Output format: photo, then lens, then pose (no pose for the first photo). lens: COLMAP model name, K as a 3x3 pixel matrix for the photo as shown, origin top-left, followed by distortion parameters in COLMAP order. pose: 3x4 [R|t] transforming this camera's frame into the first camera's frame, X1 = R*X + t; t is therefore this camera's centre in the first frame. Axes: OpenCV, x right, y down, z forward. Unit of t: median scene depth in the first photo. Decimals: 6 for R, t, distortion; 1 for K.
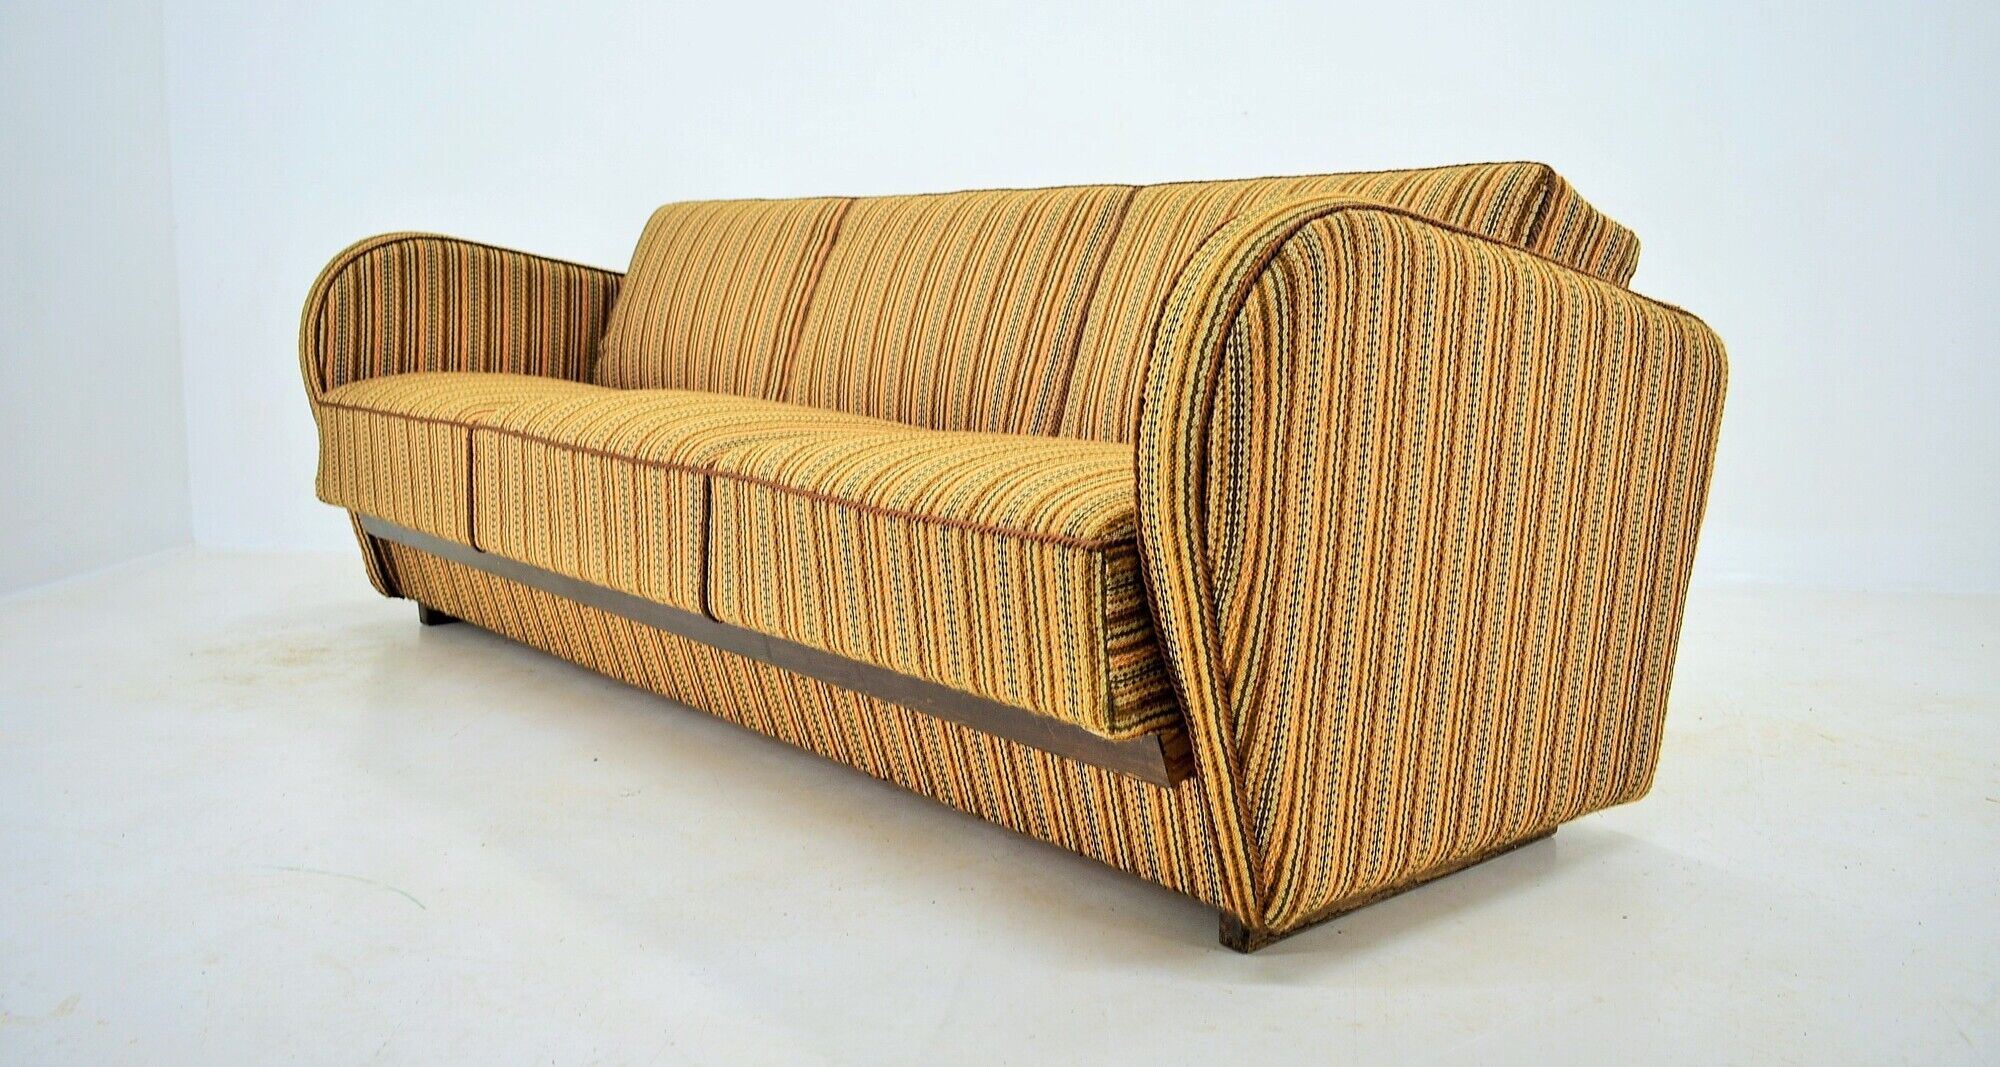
lens RADIAL K [[1649.1, 0, 987.2], [0, 1649.1, 361.7], [0, 0, 1]] dist [-0.055875, -0.016275]
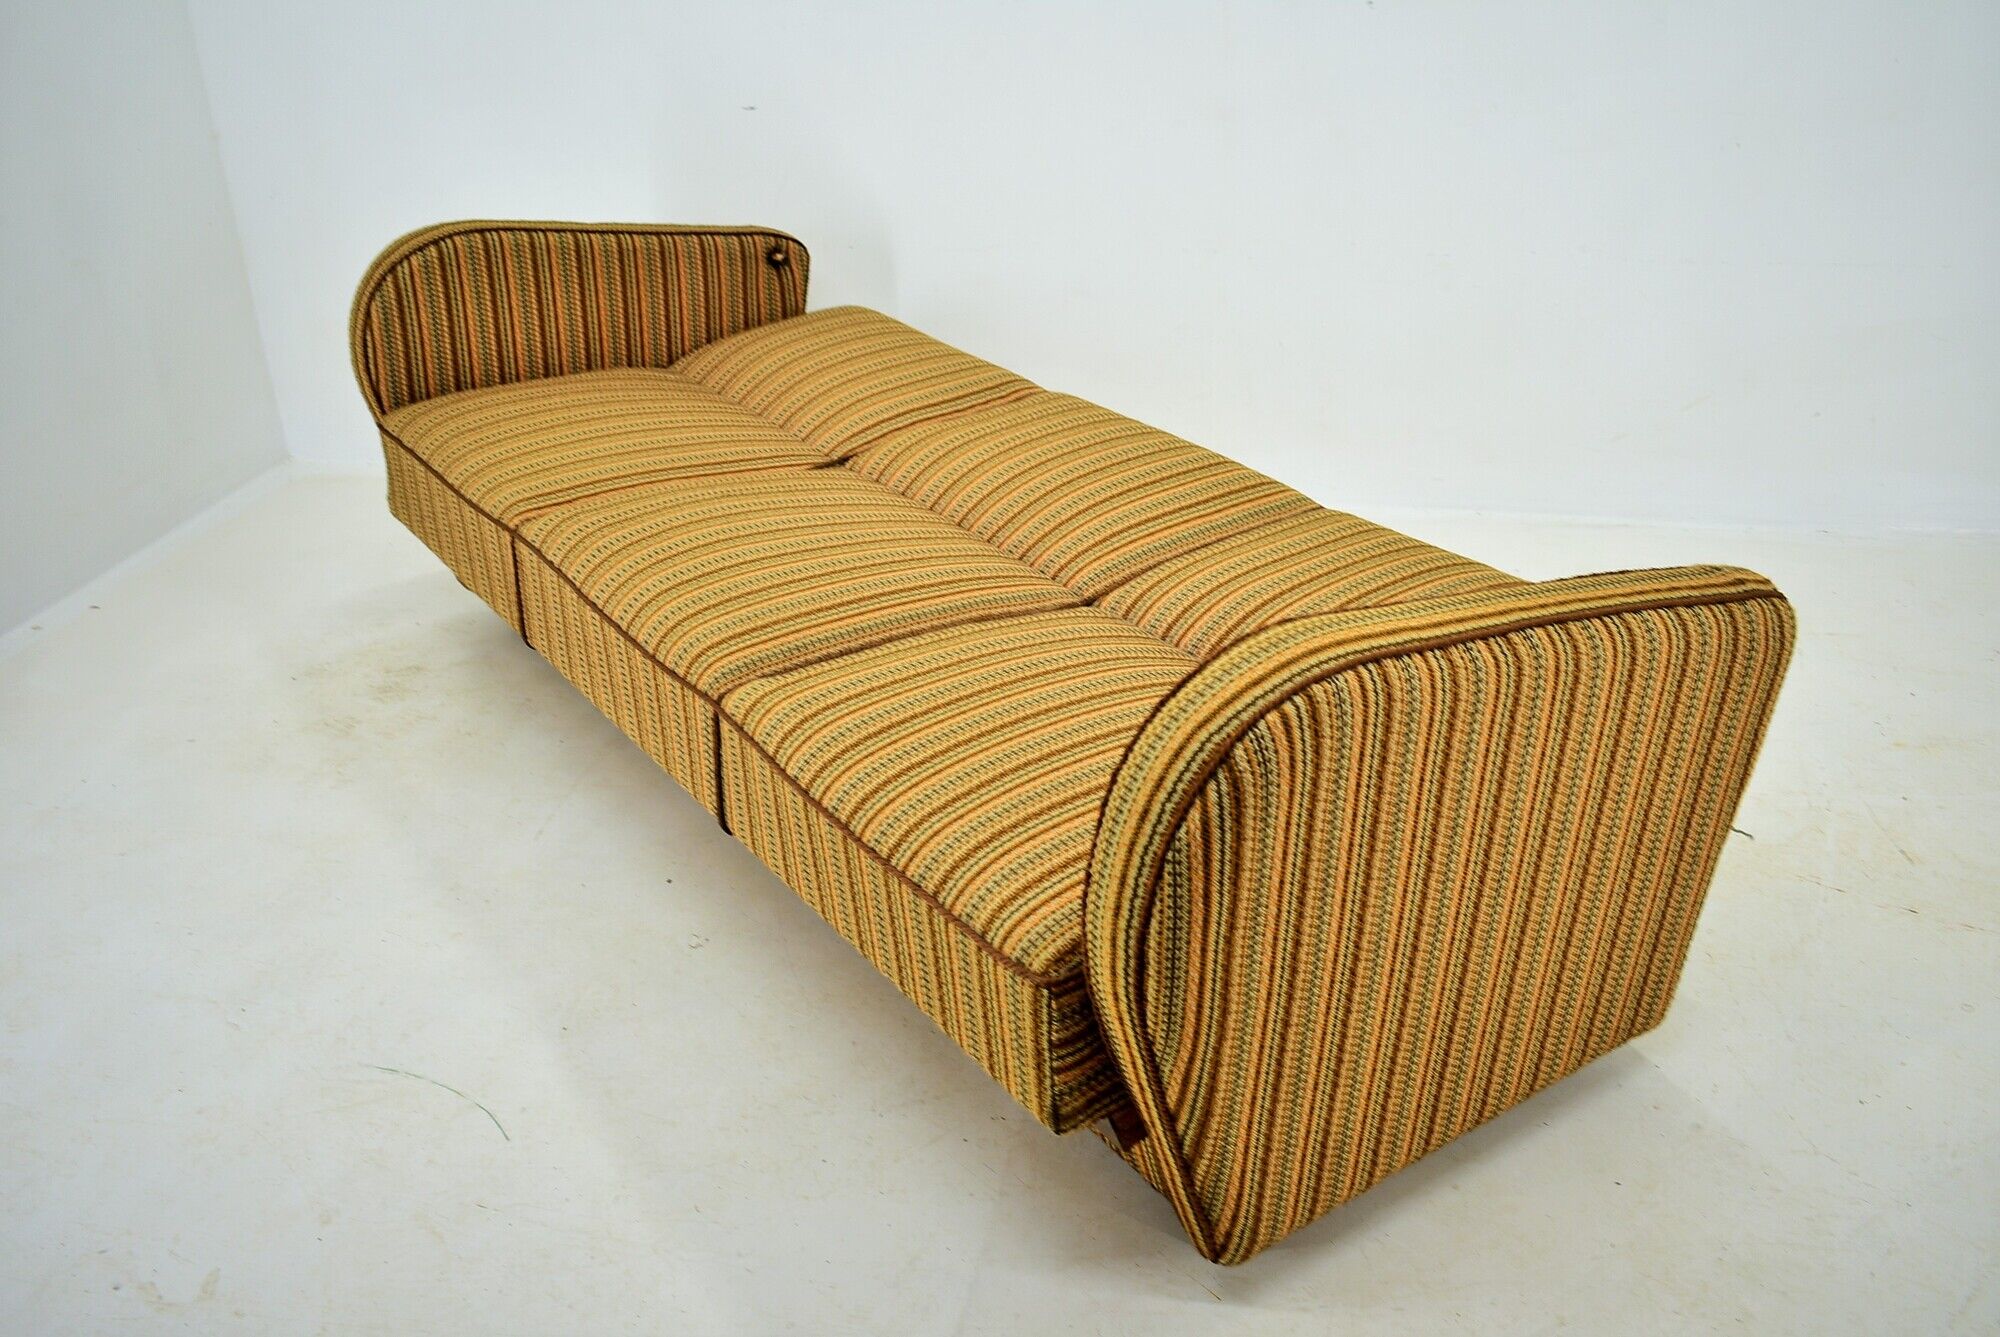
lens RADIAL K [[1720.7, 0, 954.1], [0, 1720.7, 578.8], [0, 0, 1]] dist [-0.033459, 0.008954]
pose [[0.991989, 0.006240, -0.126167, 0.133528], [0.039583, 0.933120, 0.357378, -0.479233], [0.119959, -0.359510, 0.925399, 0.094180]]
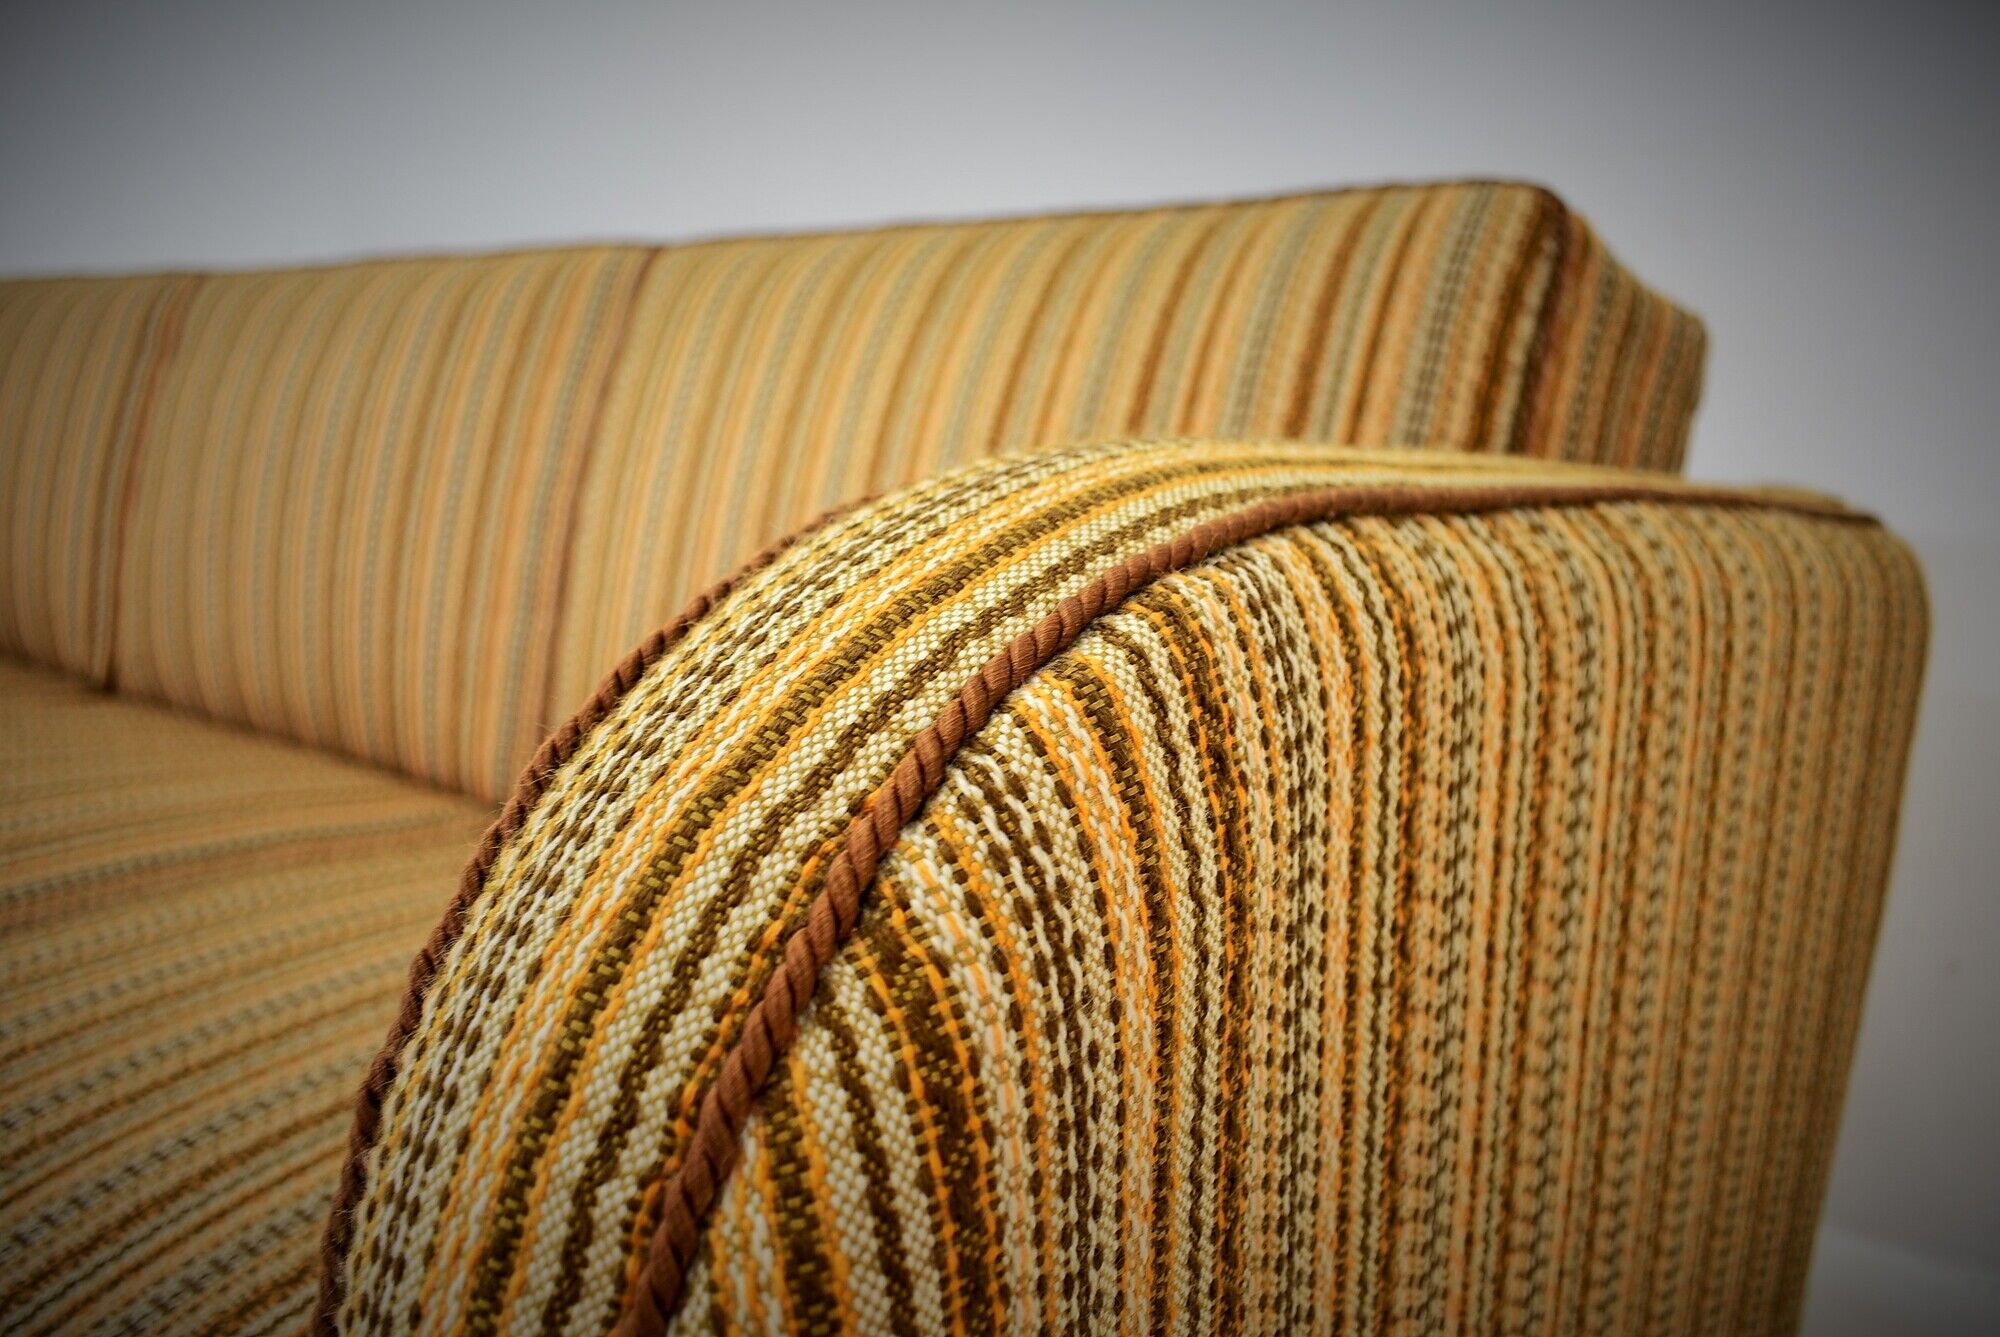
lens RADIAL K [[1668.6, 0, 986.8], [0, 1668.6, 655.5], [0, 0, 1]] dist [-0.047297, 0.020056]
pose [[0.980113, -0.113599, 0.162706, 0.149035], [0.080960, 0.977499, 0.194786, -0.121879], [-0.181173, -0.177740, 0.967256, 0.744575]]
